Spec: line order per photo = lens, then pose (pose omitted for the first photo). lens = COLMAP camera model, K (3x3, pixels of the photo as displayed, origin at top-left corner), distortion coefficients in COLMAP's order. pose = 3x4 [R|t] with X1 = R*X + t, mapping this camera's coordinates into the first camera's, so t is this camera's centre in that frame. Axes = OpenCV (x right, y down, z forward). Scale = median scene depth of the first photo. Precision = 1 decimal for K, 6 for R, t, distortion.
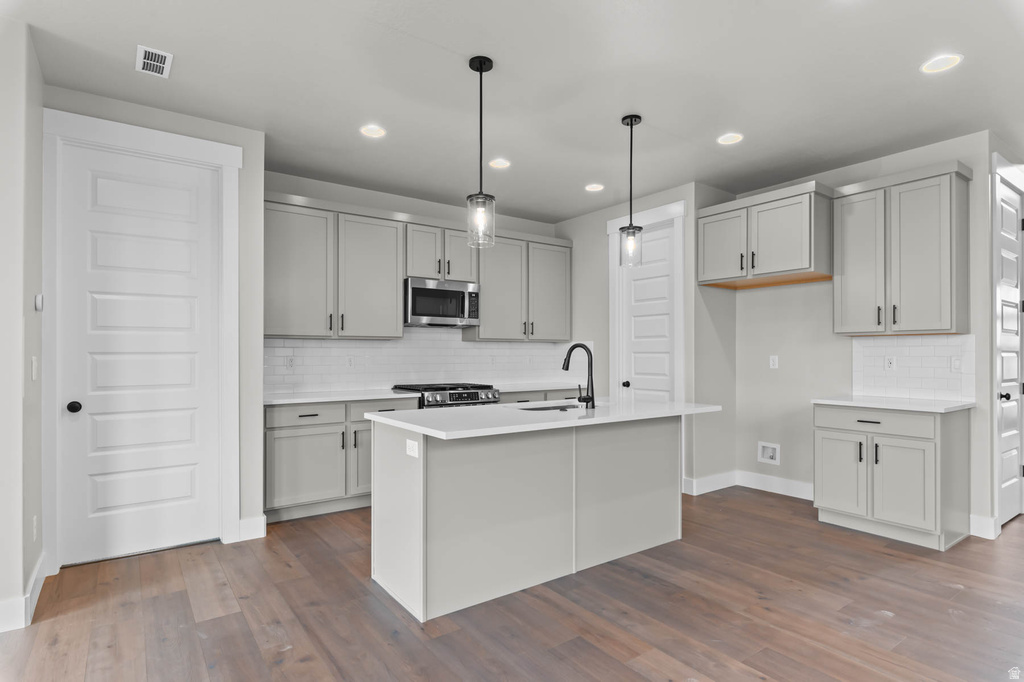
lens RADIAL K [[537.8, 0, 518.5], [0, 537.8, 351.7], [0, 0, 1]] dist [-0.000173, 0.000229]
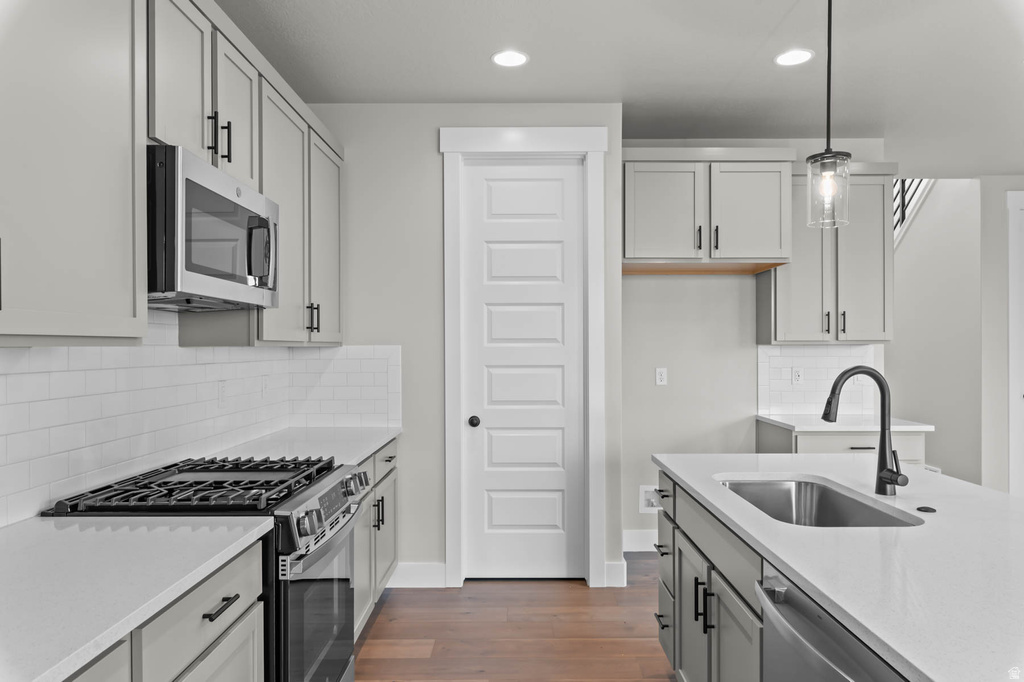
lens RADIAL K [[663.7, 0, 512.0], [0, 663.7, 341.0], [0, 0, 1]] dist [-0.003344, -0.000591]
pose [[0.598491, 0.005188, 0.801113, -0.518887], [-0.002322, 0.999986, -0.004742, -0.033281], [-0.801126, 0.000978, 0.598495, 0.824388]]
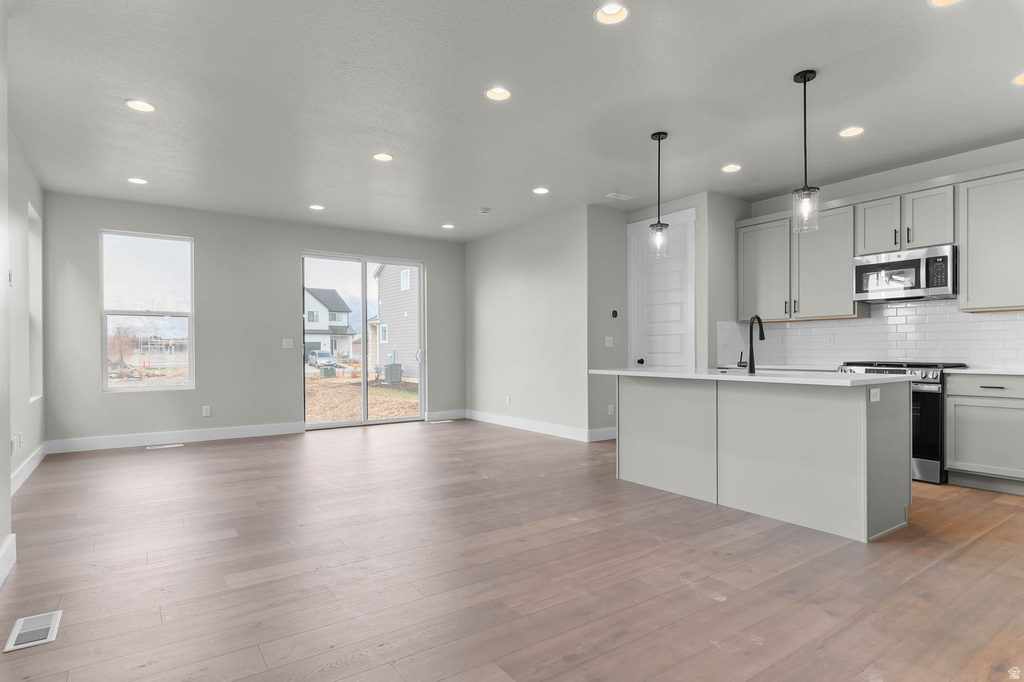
lens RADIAL K [[537.8, 0, 518.5], [0, 537.8, 351.7], [0, 0, 1]] dist [-0.000173, 0.000229]
pose [[-0.007393, 0.003101, -0.999968, 1.131369], [0.005622, 0.999980, 0.003060, 0.050435], [0.999957, -0.005599, -0.007410, 0.479801]]
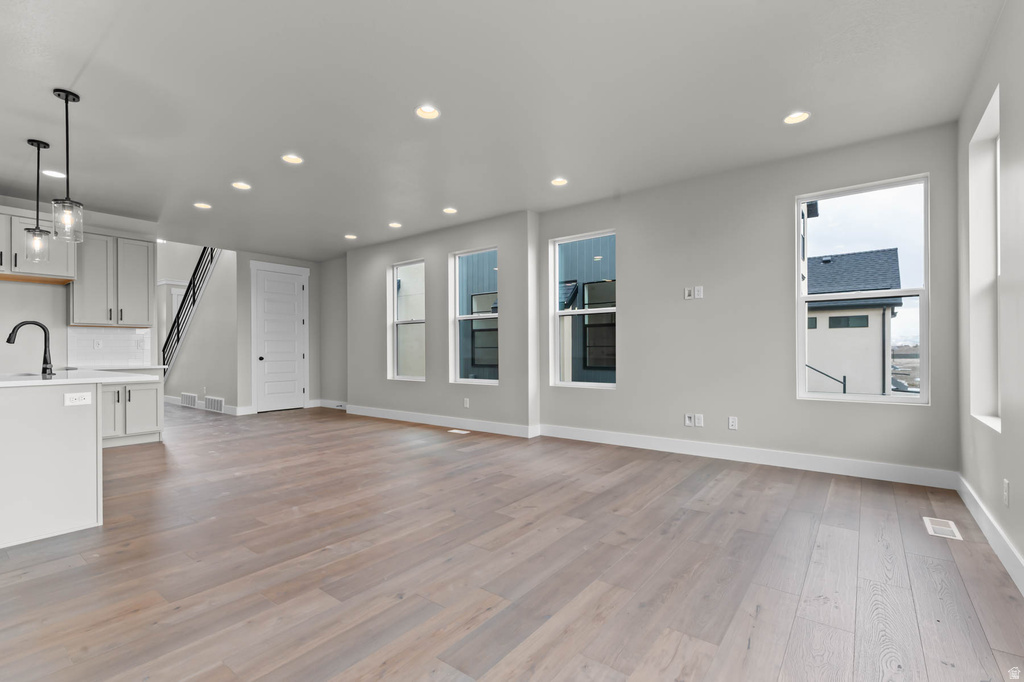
lens RADIAL K [[463.2, 0, 524.3], [0, 463.2, 349.8], [0, 0, 1]] dist [-0.000632, -0.000271]
pose [[-0.293608, 0.003389, 0.955920, -1.108589], [0.001995, 0.999994, -0.002933, 0.050444], [-0.955924, 0.001046, -0.293613, 0.229890]]
